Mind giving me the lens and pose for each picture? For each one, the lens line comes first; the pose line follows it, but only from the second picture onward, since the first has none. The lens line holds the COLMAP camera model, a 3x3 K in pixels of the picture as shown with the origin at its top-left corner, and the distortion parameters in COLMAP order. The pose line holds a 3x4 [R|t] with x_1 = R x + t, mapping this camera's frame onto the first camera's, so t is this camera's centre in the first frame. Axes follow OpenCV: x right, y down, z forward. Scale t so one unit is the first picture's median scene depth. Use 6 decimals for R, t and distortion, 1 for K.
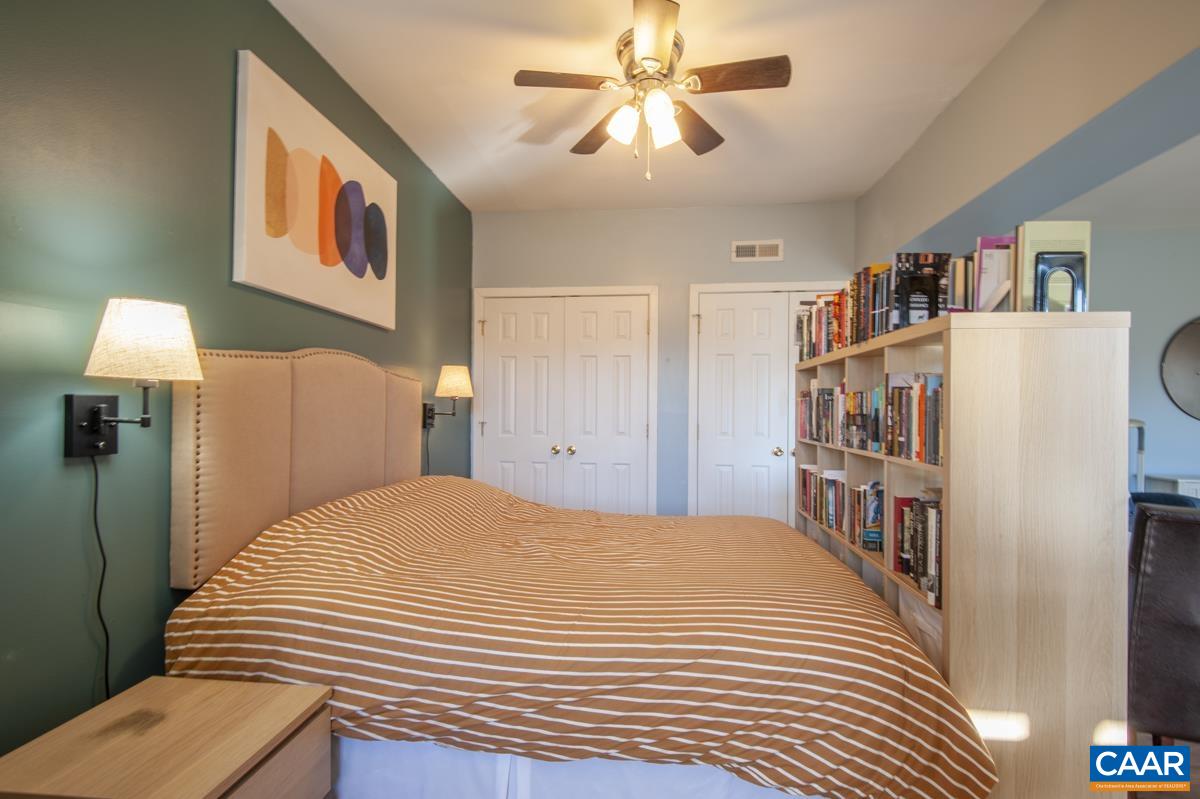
lens RADIAL K [[540.0, 0, 608.3], [0, 540.0, 404.6], [0, 0, 1]] dist [0.034929, -0.023806]
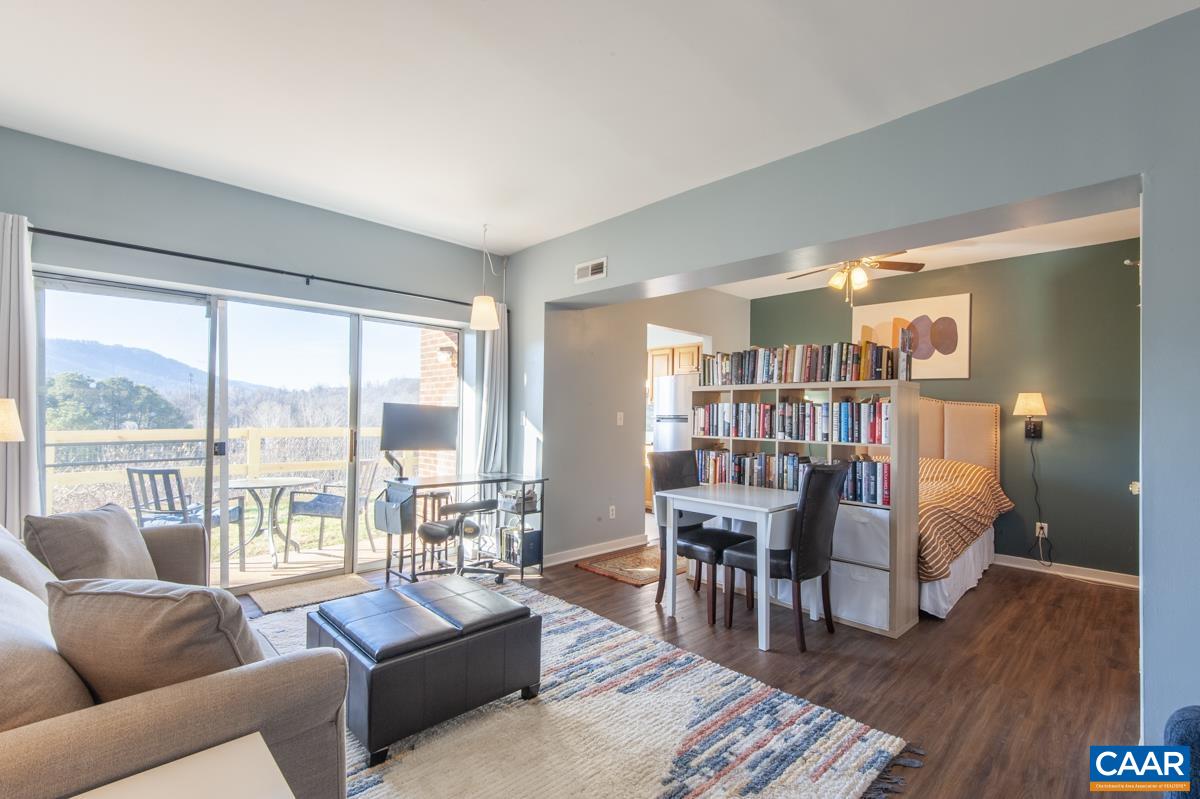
lens RADIAL K [[540.3, 0, 597.5], [0, 540.3, 407.6], [0, 0, 1]] dist [0.034701, -0.024641]
pose [[-0.657202, -0.023383, -0.753352, 1.947432], [-0.009686, 0.999698, -0.022580, 0.012448], [0.753652, -0.007542, -0.657230, 1.412748]]
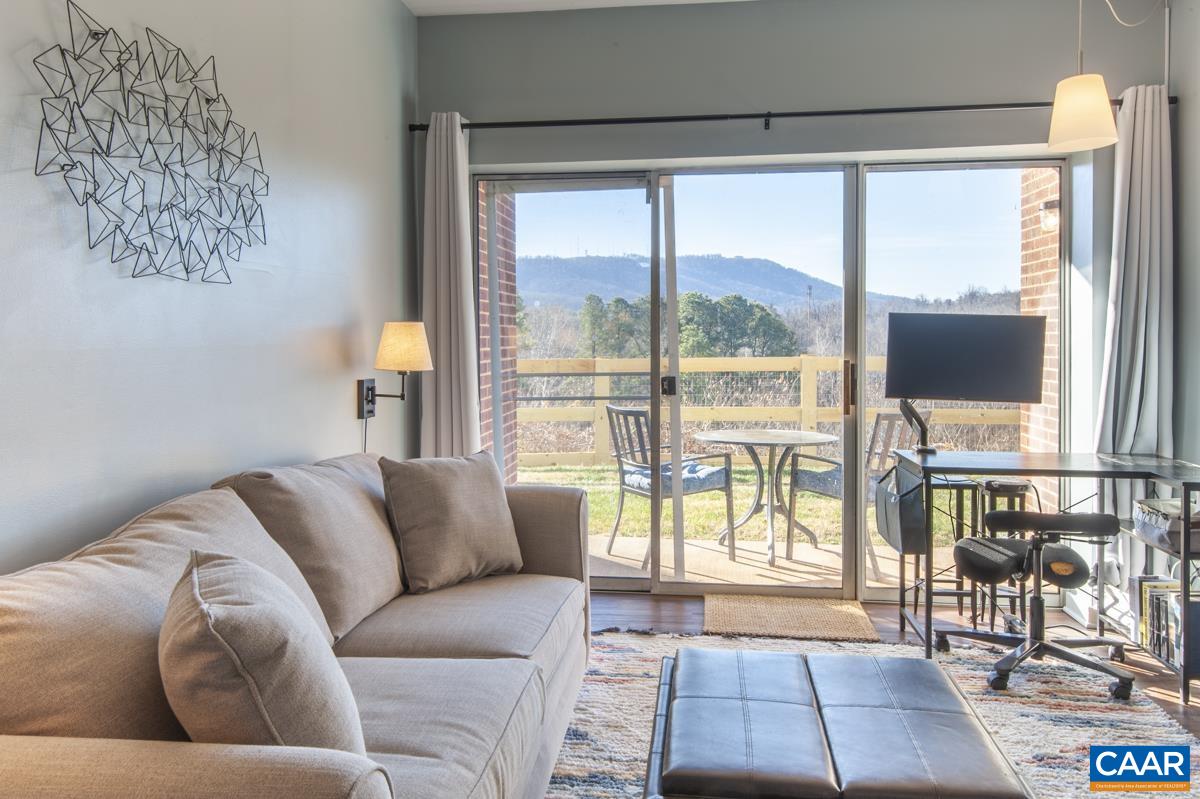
lens RADIAL K [[851.3, 0, 595.4], [0, 851.3, 352.8], [0, 0, 1]] dist [0.010904, 0.002707]
pose [[-0.999331, -0.000237, 0.036568, 1.585634], [0.000287, 0.999898, 0.014301, 0.013699], [-0.036568, 0.014302, -0.999229, 1.315618]]
